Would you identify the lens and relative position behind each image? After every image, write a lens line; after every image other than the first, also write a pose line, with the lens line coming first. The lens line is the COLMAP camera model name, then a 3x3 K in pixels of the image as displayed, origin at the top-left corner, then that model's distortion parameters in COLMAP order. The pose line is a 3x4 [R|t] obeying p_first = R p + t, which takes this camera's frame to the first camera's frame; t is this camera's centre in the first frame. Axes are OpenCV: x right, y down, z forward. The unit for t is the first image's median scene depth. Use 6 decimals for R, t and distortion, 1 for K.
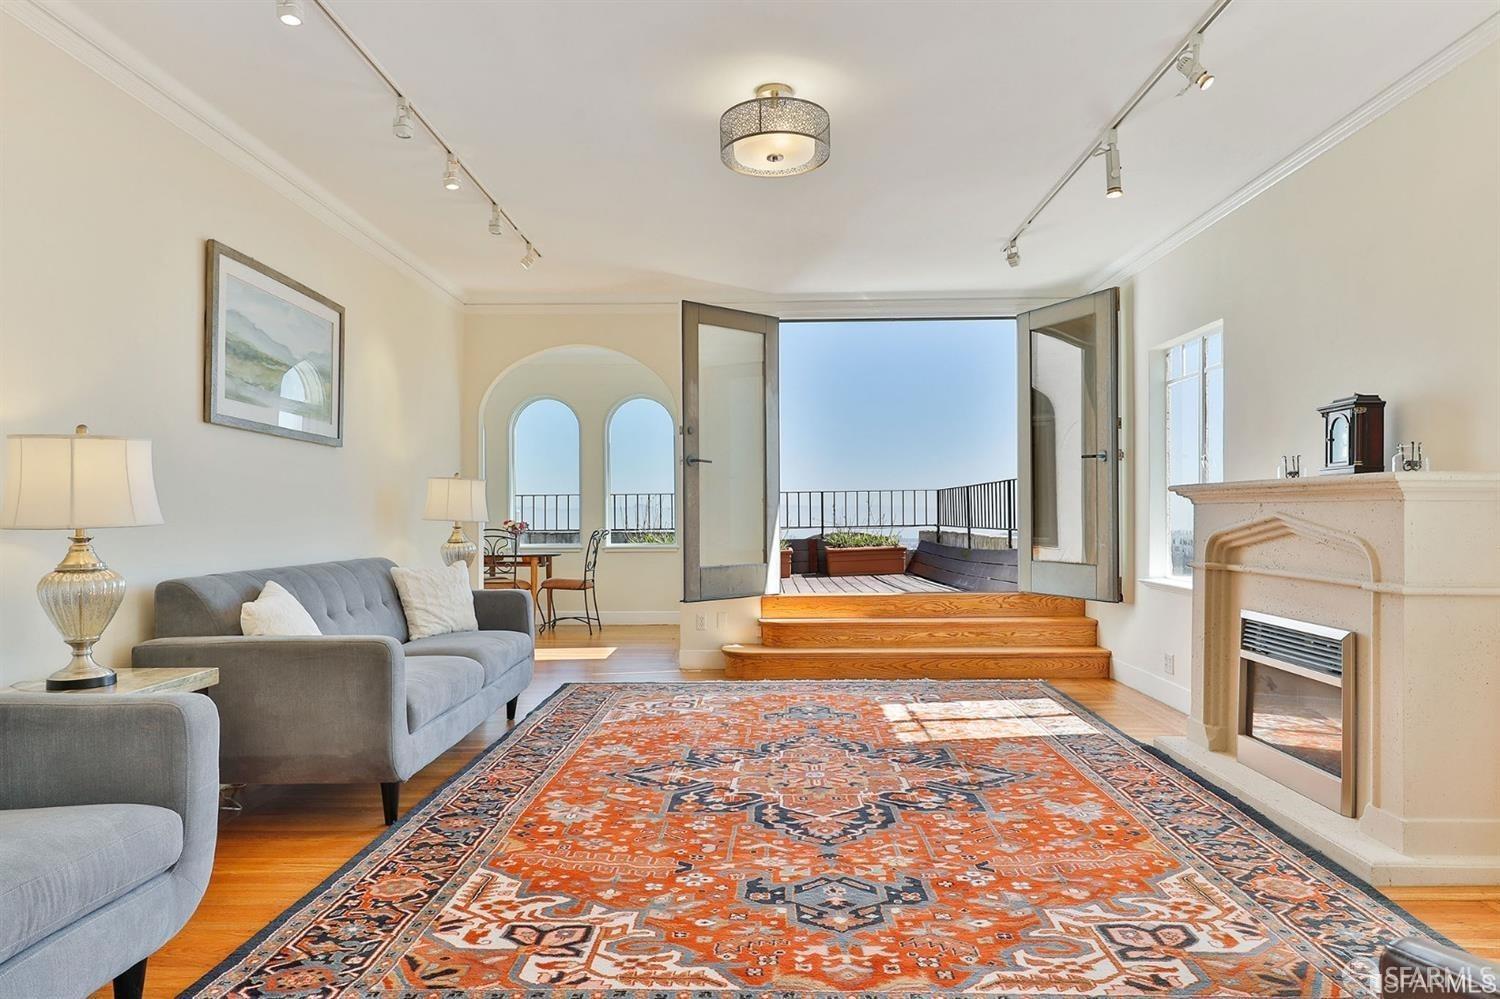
lens RADIAL K [[919.8, 0, 741.9], [0, 919.8, 506.1], [0, 0, 1]] dist [0.012729, -0.002235]
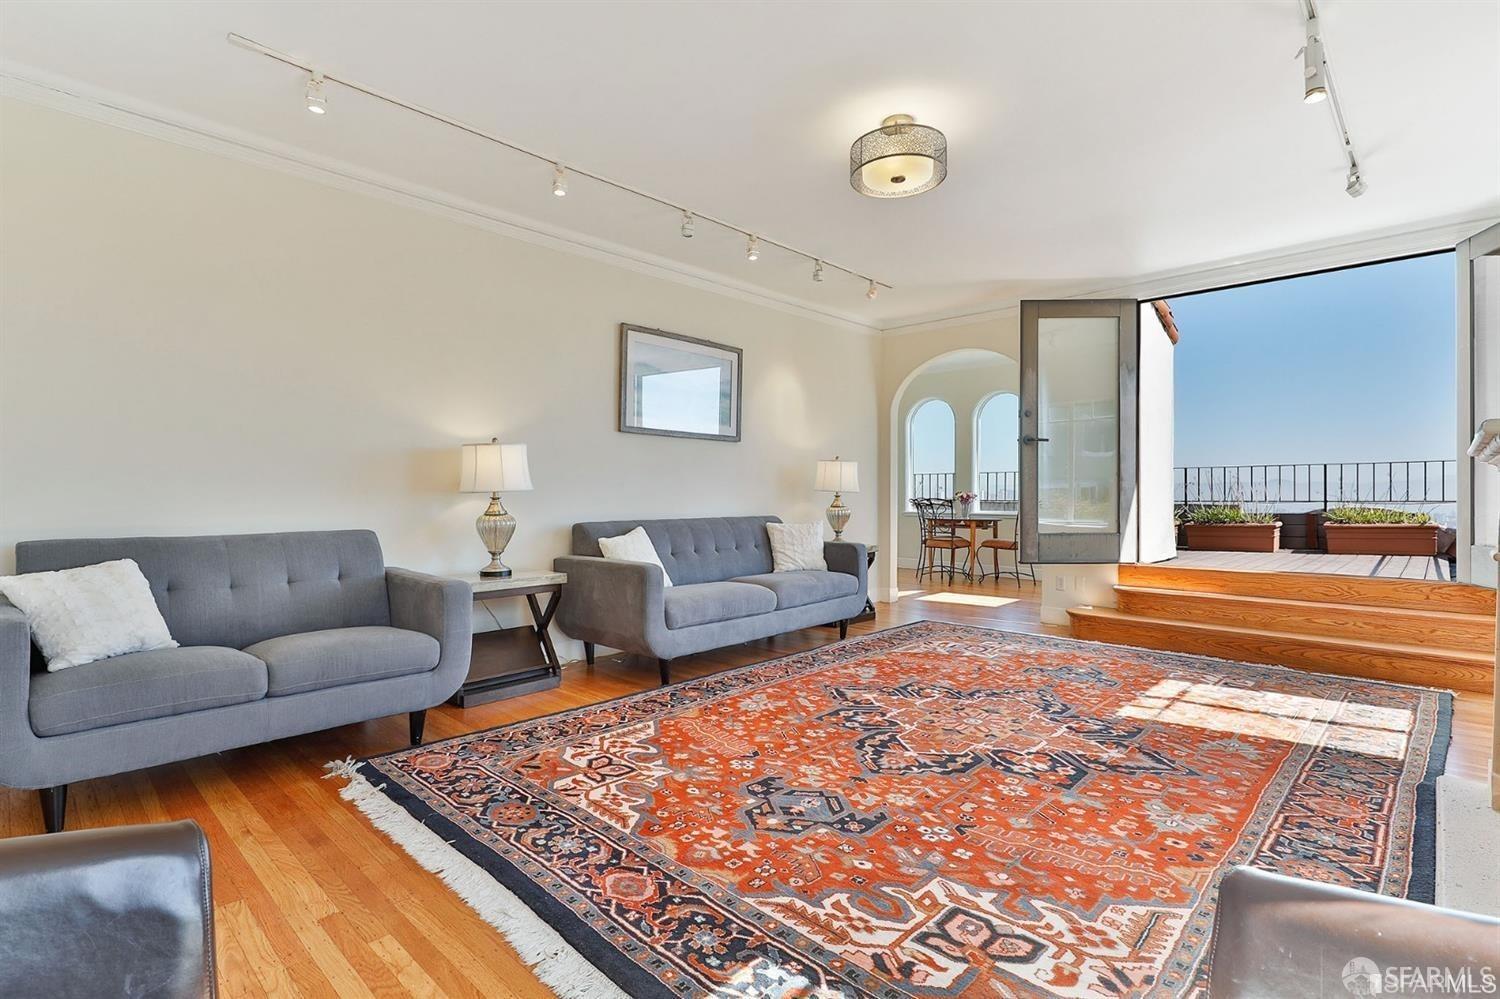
lens RADIAL K [[709.9, 0, 757.6], [0, 709.9, 488.4], [0, 0, 1]] dist [0.007335, -0.002533]
pose [[0.742502, 0.003099, -0.669837, 0.503061], [0.003276, 0.999961, 0.008258, 0.003986], [0.669836, -0.008326, 0.742463, 0.211928]]
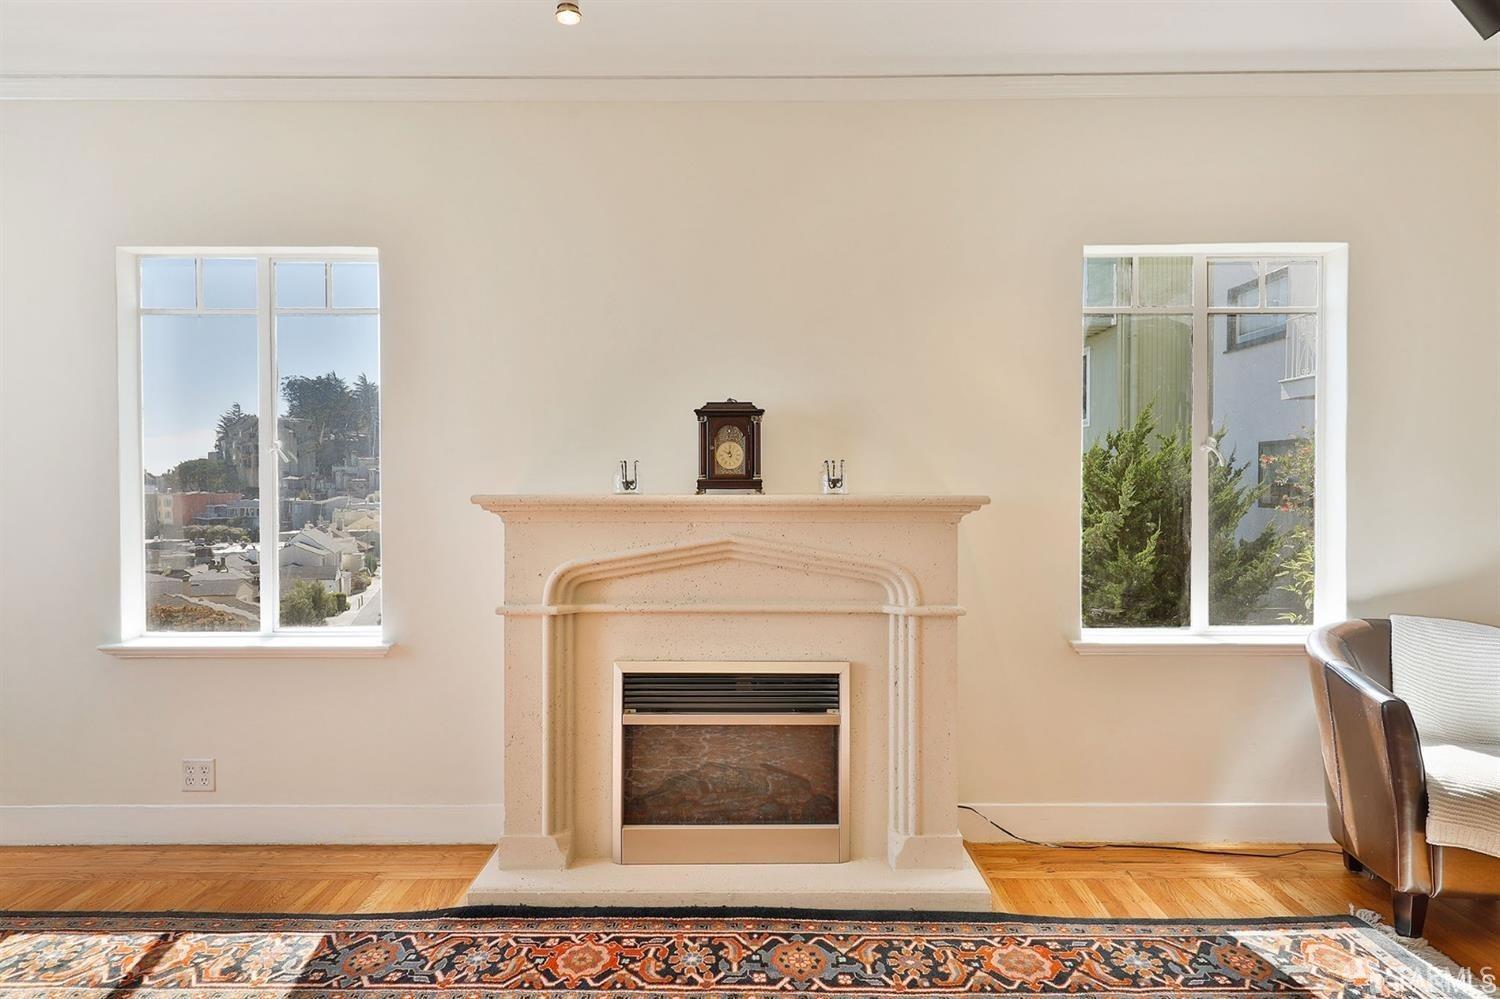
lens RADIAL K [[862.7, 0, 749.3], [0, 862.7, 511.8], [0, 0, 1]] dist [0.007758, 0.001190]
pose [[-0.014614, -0.003850, 0.999886, -0.178632], [-0.001456, 0.999992, 0.003830, -0.016050], [-0.999892, -0.001399, -0.014620, 0.970497]]
